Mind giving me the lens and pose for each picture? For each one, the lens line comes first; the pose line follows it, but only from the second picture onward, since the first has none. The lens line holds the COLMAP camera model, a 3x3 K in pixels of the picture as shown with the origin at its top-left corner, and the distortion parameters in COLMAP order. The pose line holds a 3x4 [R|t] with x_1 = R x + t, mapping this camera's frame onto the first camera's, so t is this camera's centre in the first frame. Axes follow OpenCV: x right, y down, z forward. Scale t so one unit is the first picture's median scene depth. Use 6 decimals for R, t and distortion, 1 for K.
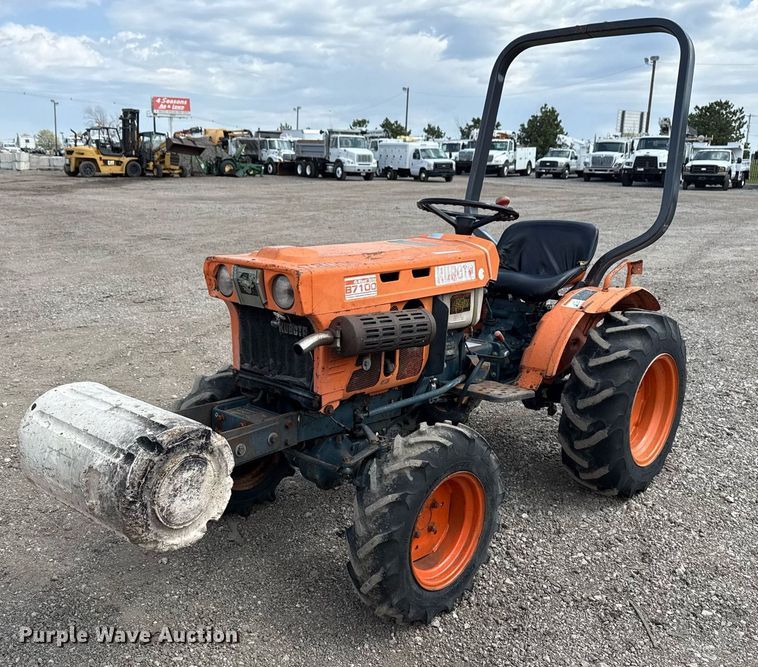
lens RADIAL K [[745.0, 0, 364.9], [0, 745.0, 352.8], [0, 0, 1]] dist [0.106839, 0.000000]
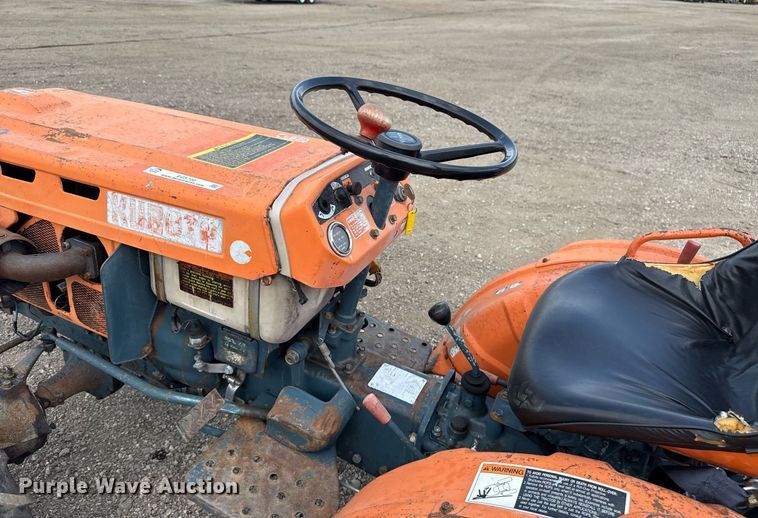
lens RADIAL K [[548.4, 0, 364.0], [0, 548.4, 233.8], [0, 0, 1]] dist [0.008315, -0.027857]
pose [[0.291437, 0.409735, -0.864397, 0.370280], [-0.279897, 0.900601, 0.332527, -0.198524], [0.914725, 0.145032, 0.377152, 0.748280]]
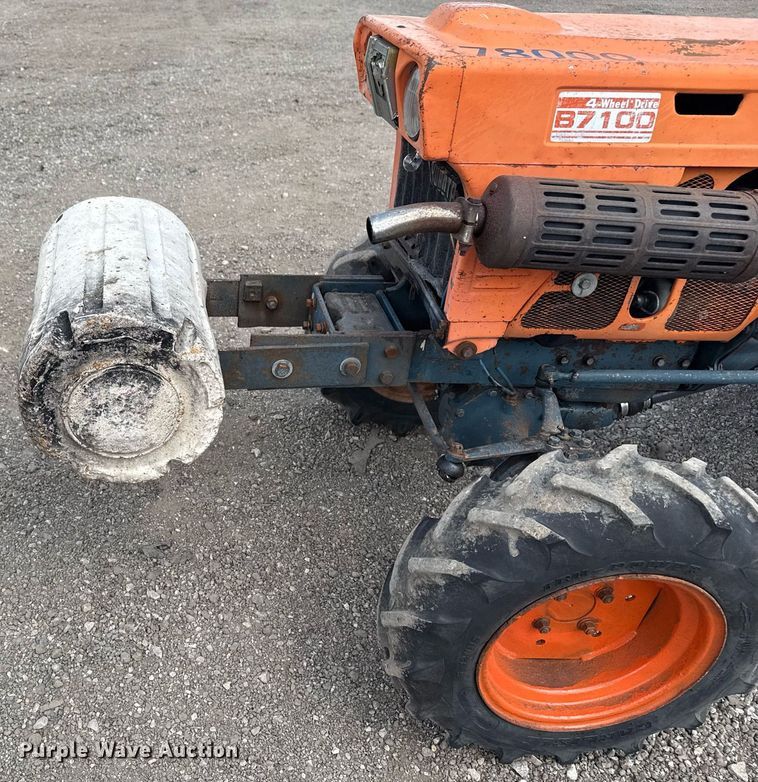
lens RADIAL K [[747.6, 0, 232.7], [0, 747.6, 404.2], [0, 0, 1]] dist [-0.004595, 0.000000]
pose [[0.716858, 0.381529, -0.583567, 0.104347], [-0.168746, 0.907049, 0.385729, -0.043711], [0.676491, -0.178038, 0.714607, 0.324858]]
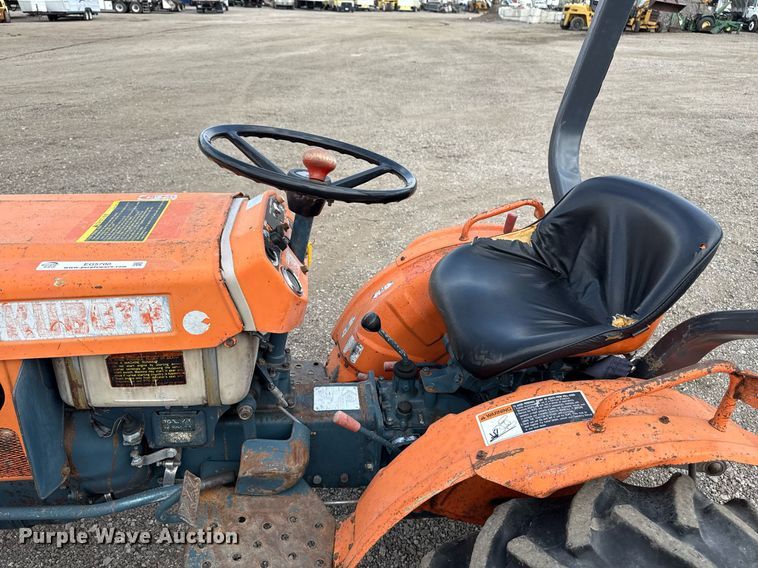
lens RADIAL K [[547.4, 0, 384.5], [0, 547.4, 291.6], [0, 0, 1]] dist [-0.003310, -0.005612]
pose [[0.765741, 0.303406, -0.567085, 0.334159], [-0.172313, 0.946280, 0.273609, -0.183877], [0.619636, -0.111798, 0.776887, 0.651387]]
